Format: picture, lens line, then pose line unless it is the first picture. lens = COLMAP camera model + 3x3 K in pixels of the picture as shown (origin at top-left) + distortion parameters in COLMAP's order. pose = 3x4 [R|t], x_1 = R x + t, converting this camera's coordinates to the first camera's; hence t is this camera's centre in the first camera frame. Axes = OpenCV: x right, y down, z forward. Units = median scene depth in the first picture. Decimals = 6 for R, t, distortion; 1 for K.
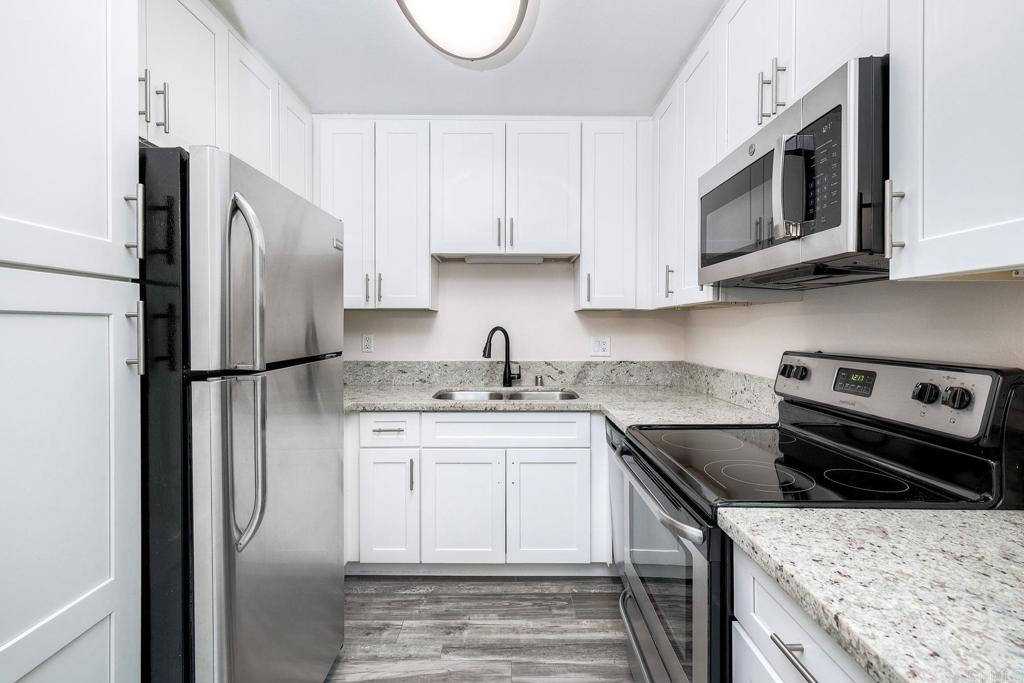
lens RADIAL K [[451.8, 0, 511.0], [0, 451.8, 331.1], [0, 0, 1]] dist [0.002698, -0.000010]
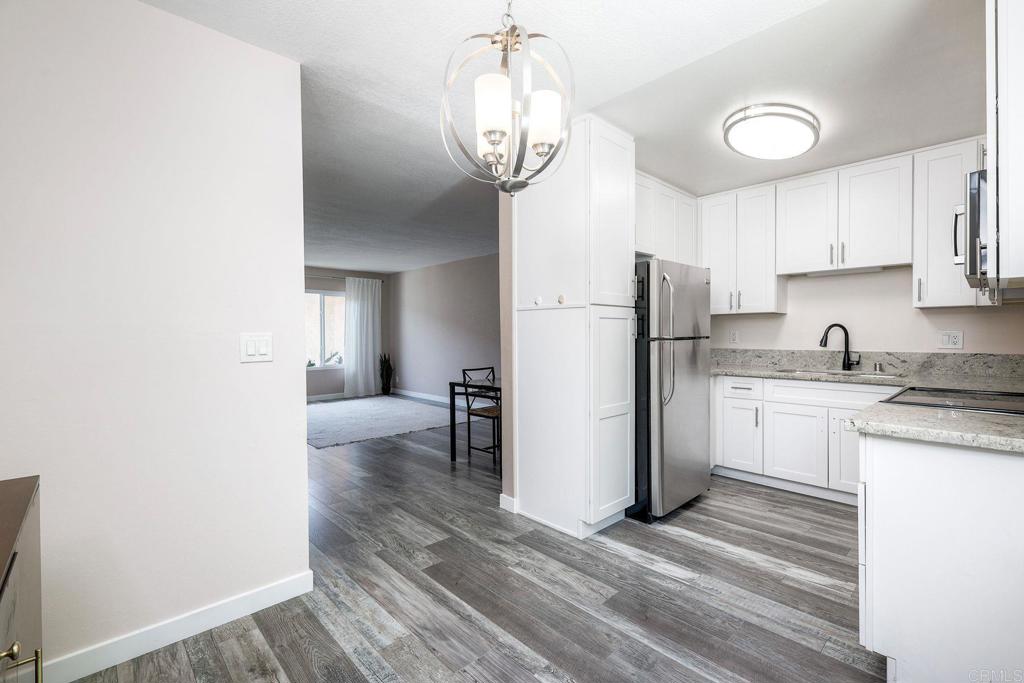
lens RADIAL K [[449.3, 0, 512.4], [0, 449.3, 339.6], [0, 0, 1]] dist [0.000866, -0.000362]
pose [[0.680540, 0.005073, -0.732694, 0.380073], [-0.002363, 0.999986, 0.004728, 0.042416], [0.732707, -0.001486, 0.680542, -0.763065]]
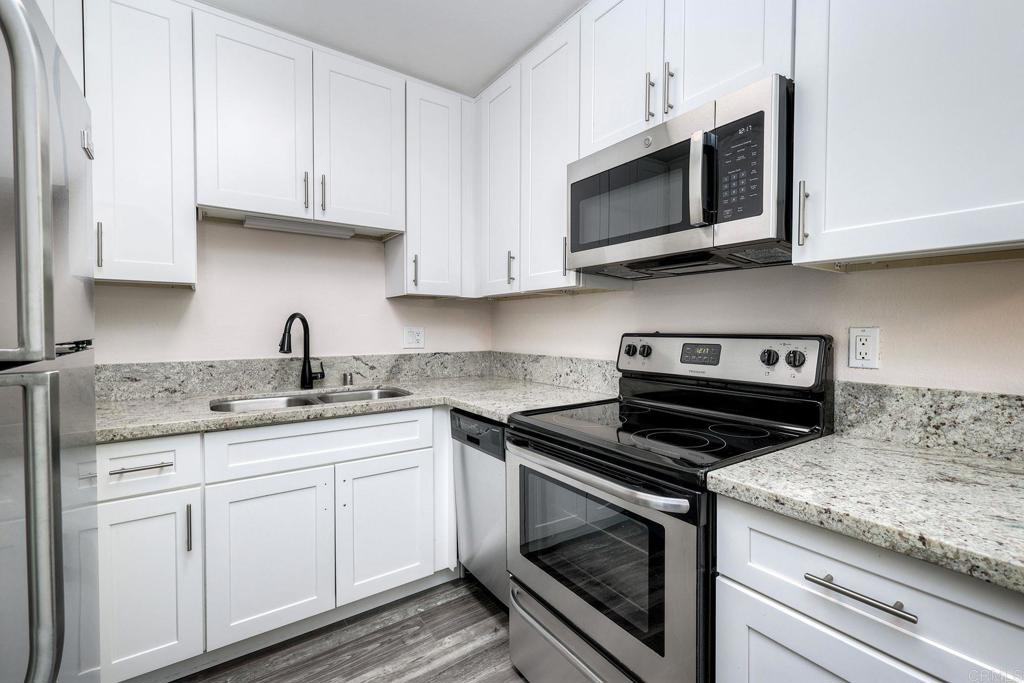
lens RADIAL K [[447.8, 0, 515.4], [0, 447.8, 337.9], [0, 0, 1]] dist [0.002044, 0.000170]
pose [[0.817013, -0.013502, 0.576461, -0.219032], [0.005337, 0.999860, 0.015856, 0.029922], [-0.576594, -0.009878, 0.816971, 0.192355]]
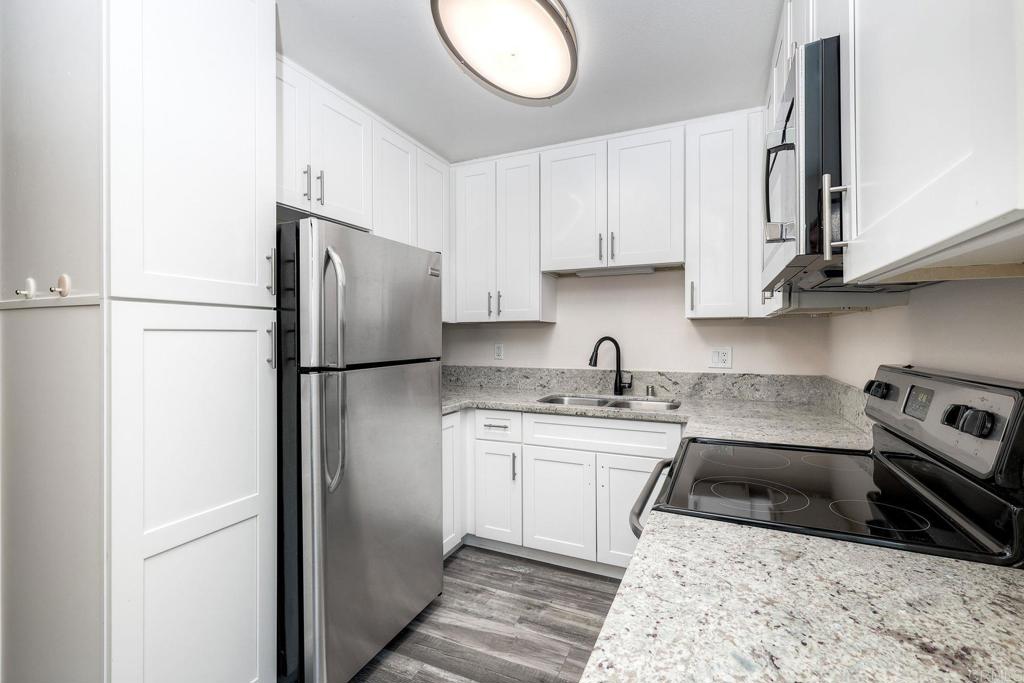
lens RADIAL K [[447.8, 0, 515.4], [0, 447.8, 337.9], [0, 0, 1]] dist [0.002044, 0.000170]
pose [[0.909638, -0.002346, -0.415395, 0.273589], [-0.000500, 0.999977, -0.006743, 0.000048], [0.415401, 0.006341, 0.909616, -0.033056]]
